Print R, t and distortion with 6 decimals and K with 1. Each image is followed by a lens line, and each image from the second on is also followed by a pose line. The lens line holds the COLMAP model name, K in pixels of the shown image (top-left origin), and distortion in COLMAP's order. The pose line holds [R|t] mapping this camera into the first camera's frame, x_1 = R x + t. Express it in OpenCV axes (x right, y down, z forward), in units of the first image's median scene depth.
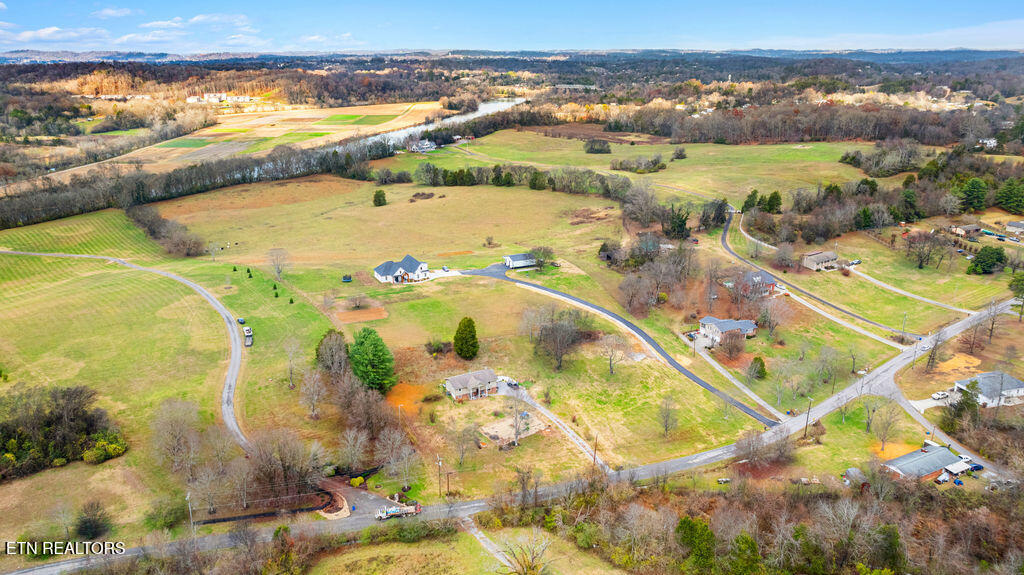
lens RADIAL K [[721.2, 0, 512.0], [0, 721.2, 287.5], [0, 0, 1]] dist [-0.022982, 0.007110]
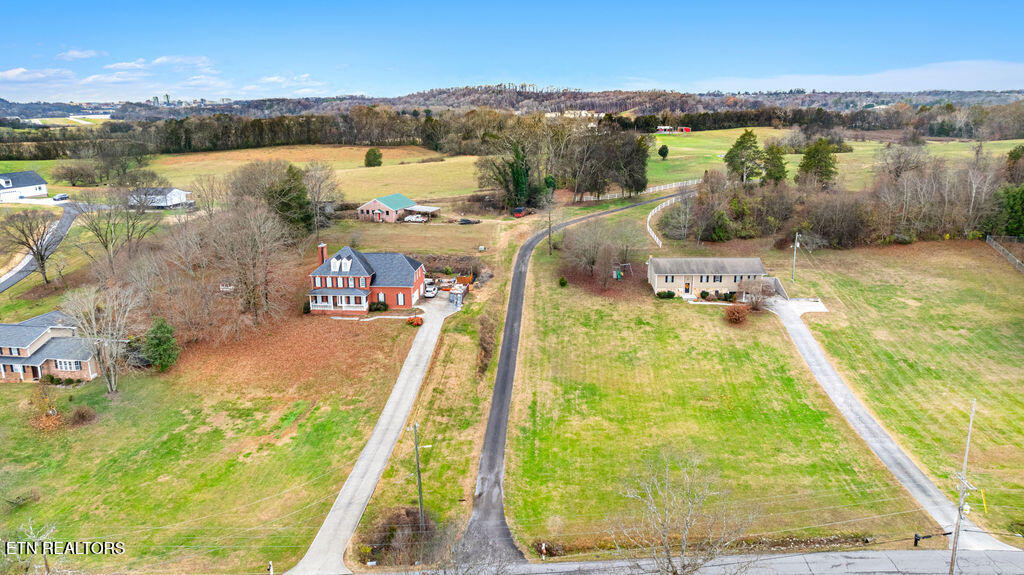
lens RADIAL K [[721.2, 0, 512.0], [0, 721.2, 287.5], [0, 0, 1]] dist [-0.022982, 0.007110]
pose [[0.820249, 0.143146, -0.553806, 0.373684], [-0.175254, 0.984510, -0.005098, -0.008385], [0.544497, 0.101238, 0.832630, 0.430506]]
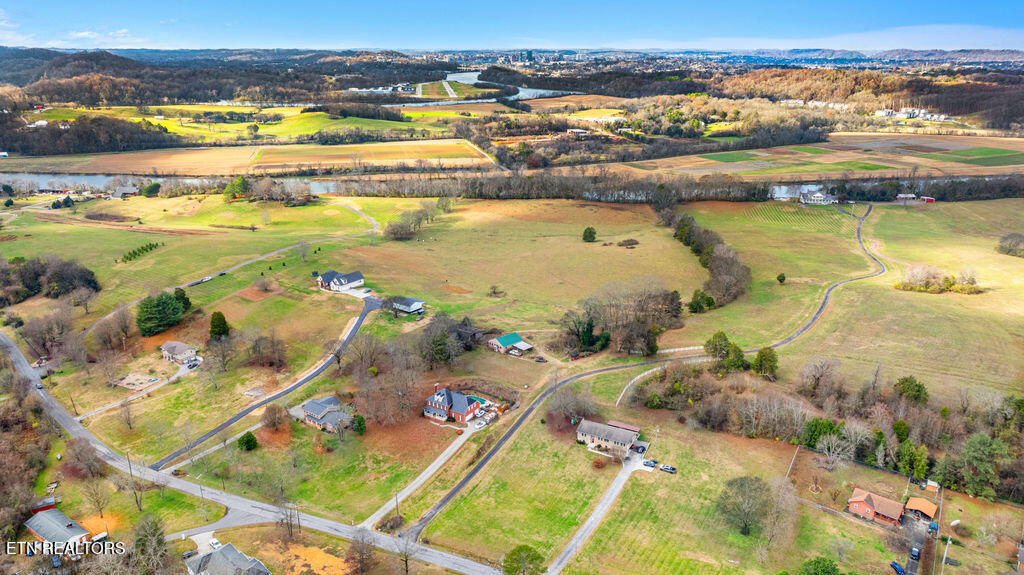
lens RADIAL K [[735.2, 0, 512.0], [0, 735.2, 287.5], [0, 0, 1]] dist [-0.022068, 0.001152]
pose [[0.475067, 0.280758, -0.833958, 0.646635], [-0.280782, 0.946557, 0.158717, -0.181778], [0.833950, 0.158759, 0.528510, 0.341678]]
